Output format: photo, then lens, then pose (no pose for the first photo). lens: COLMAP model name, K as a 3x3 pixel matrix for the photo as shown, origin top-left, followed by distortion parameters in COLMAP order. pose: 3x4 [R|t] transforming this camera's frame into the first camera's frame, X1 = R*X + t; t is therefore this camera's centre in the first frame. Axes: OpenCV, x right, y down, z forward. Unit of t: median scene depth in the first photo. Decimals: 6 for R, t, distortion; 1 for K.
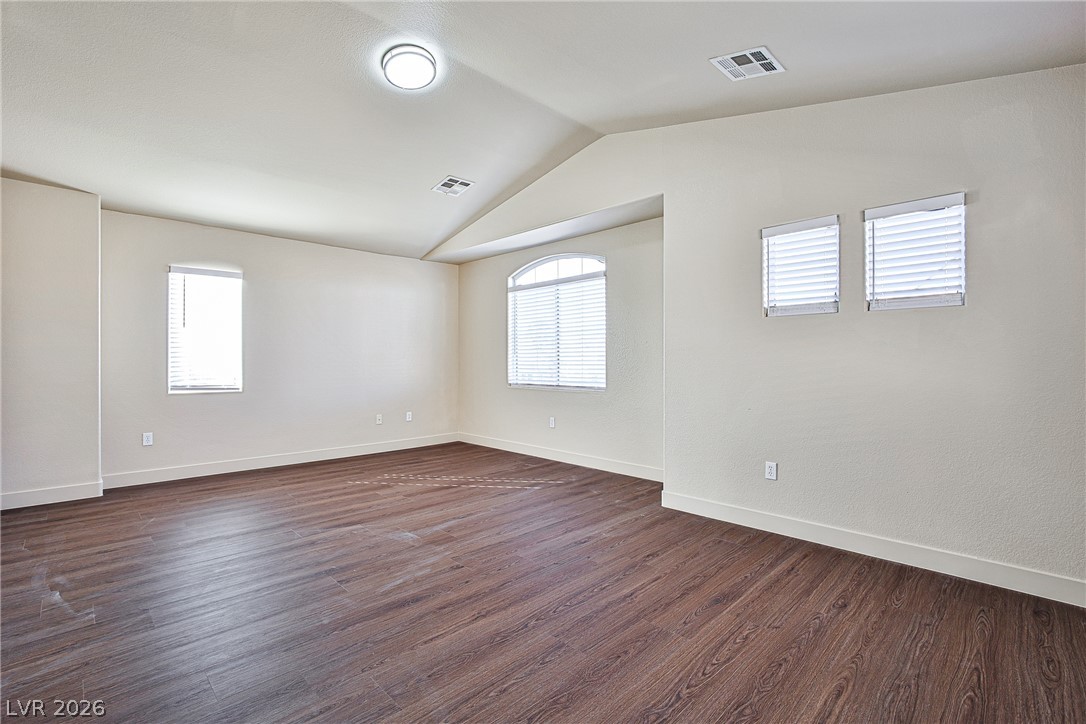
lens RADIAL K [[490.3, 0, 544.4], [0, 490.3, 358.4], [0, 0, 1]] dist [-0.038946, 0.016063]
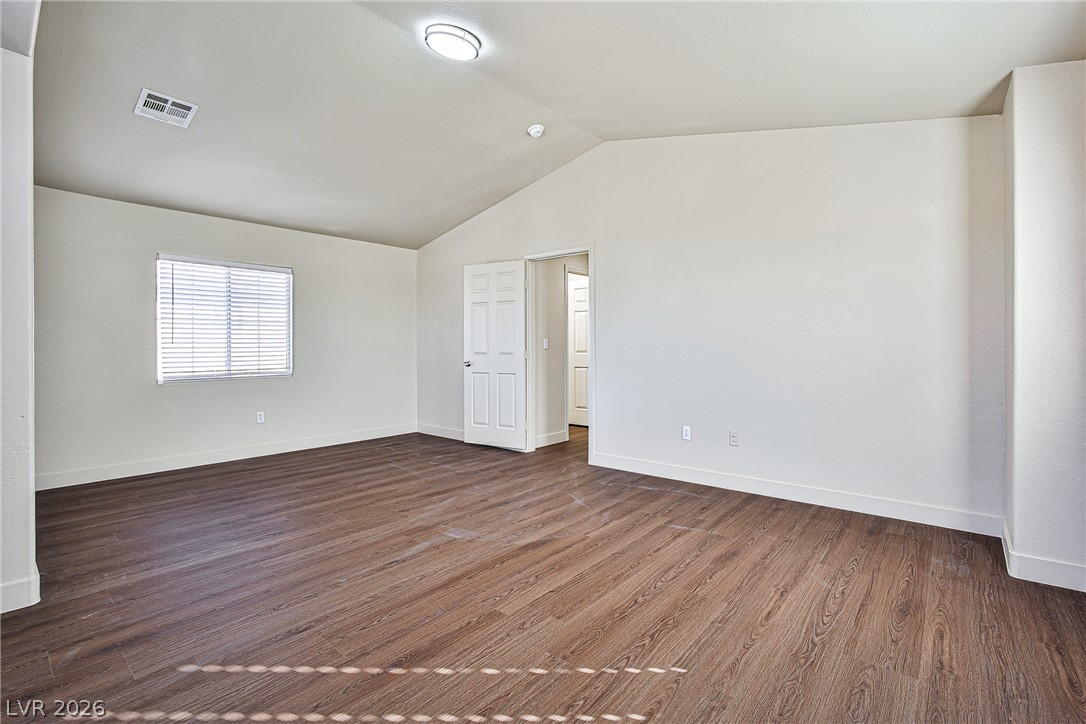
lens RADIAL K [[490.3, 0, 544.4], [0, 490.3, 358.4], [0, 0, 1]] dist [-0.038946, 0.016063]
pose [[-0.996774, 0.002668, -0.080214, -0.369025], [0.001409, 0.999875, 0.015747, 0.007091], [0.080246, 0.015583, -0.996653, 1.902763]]
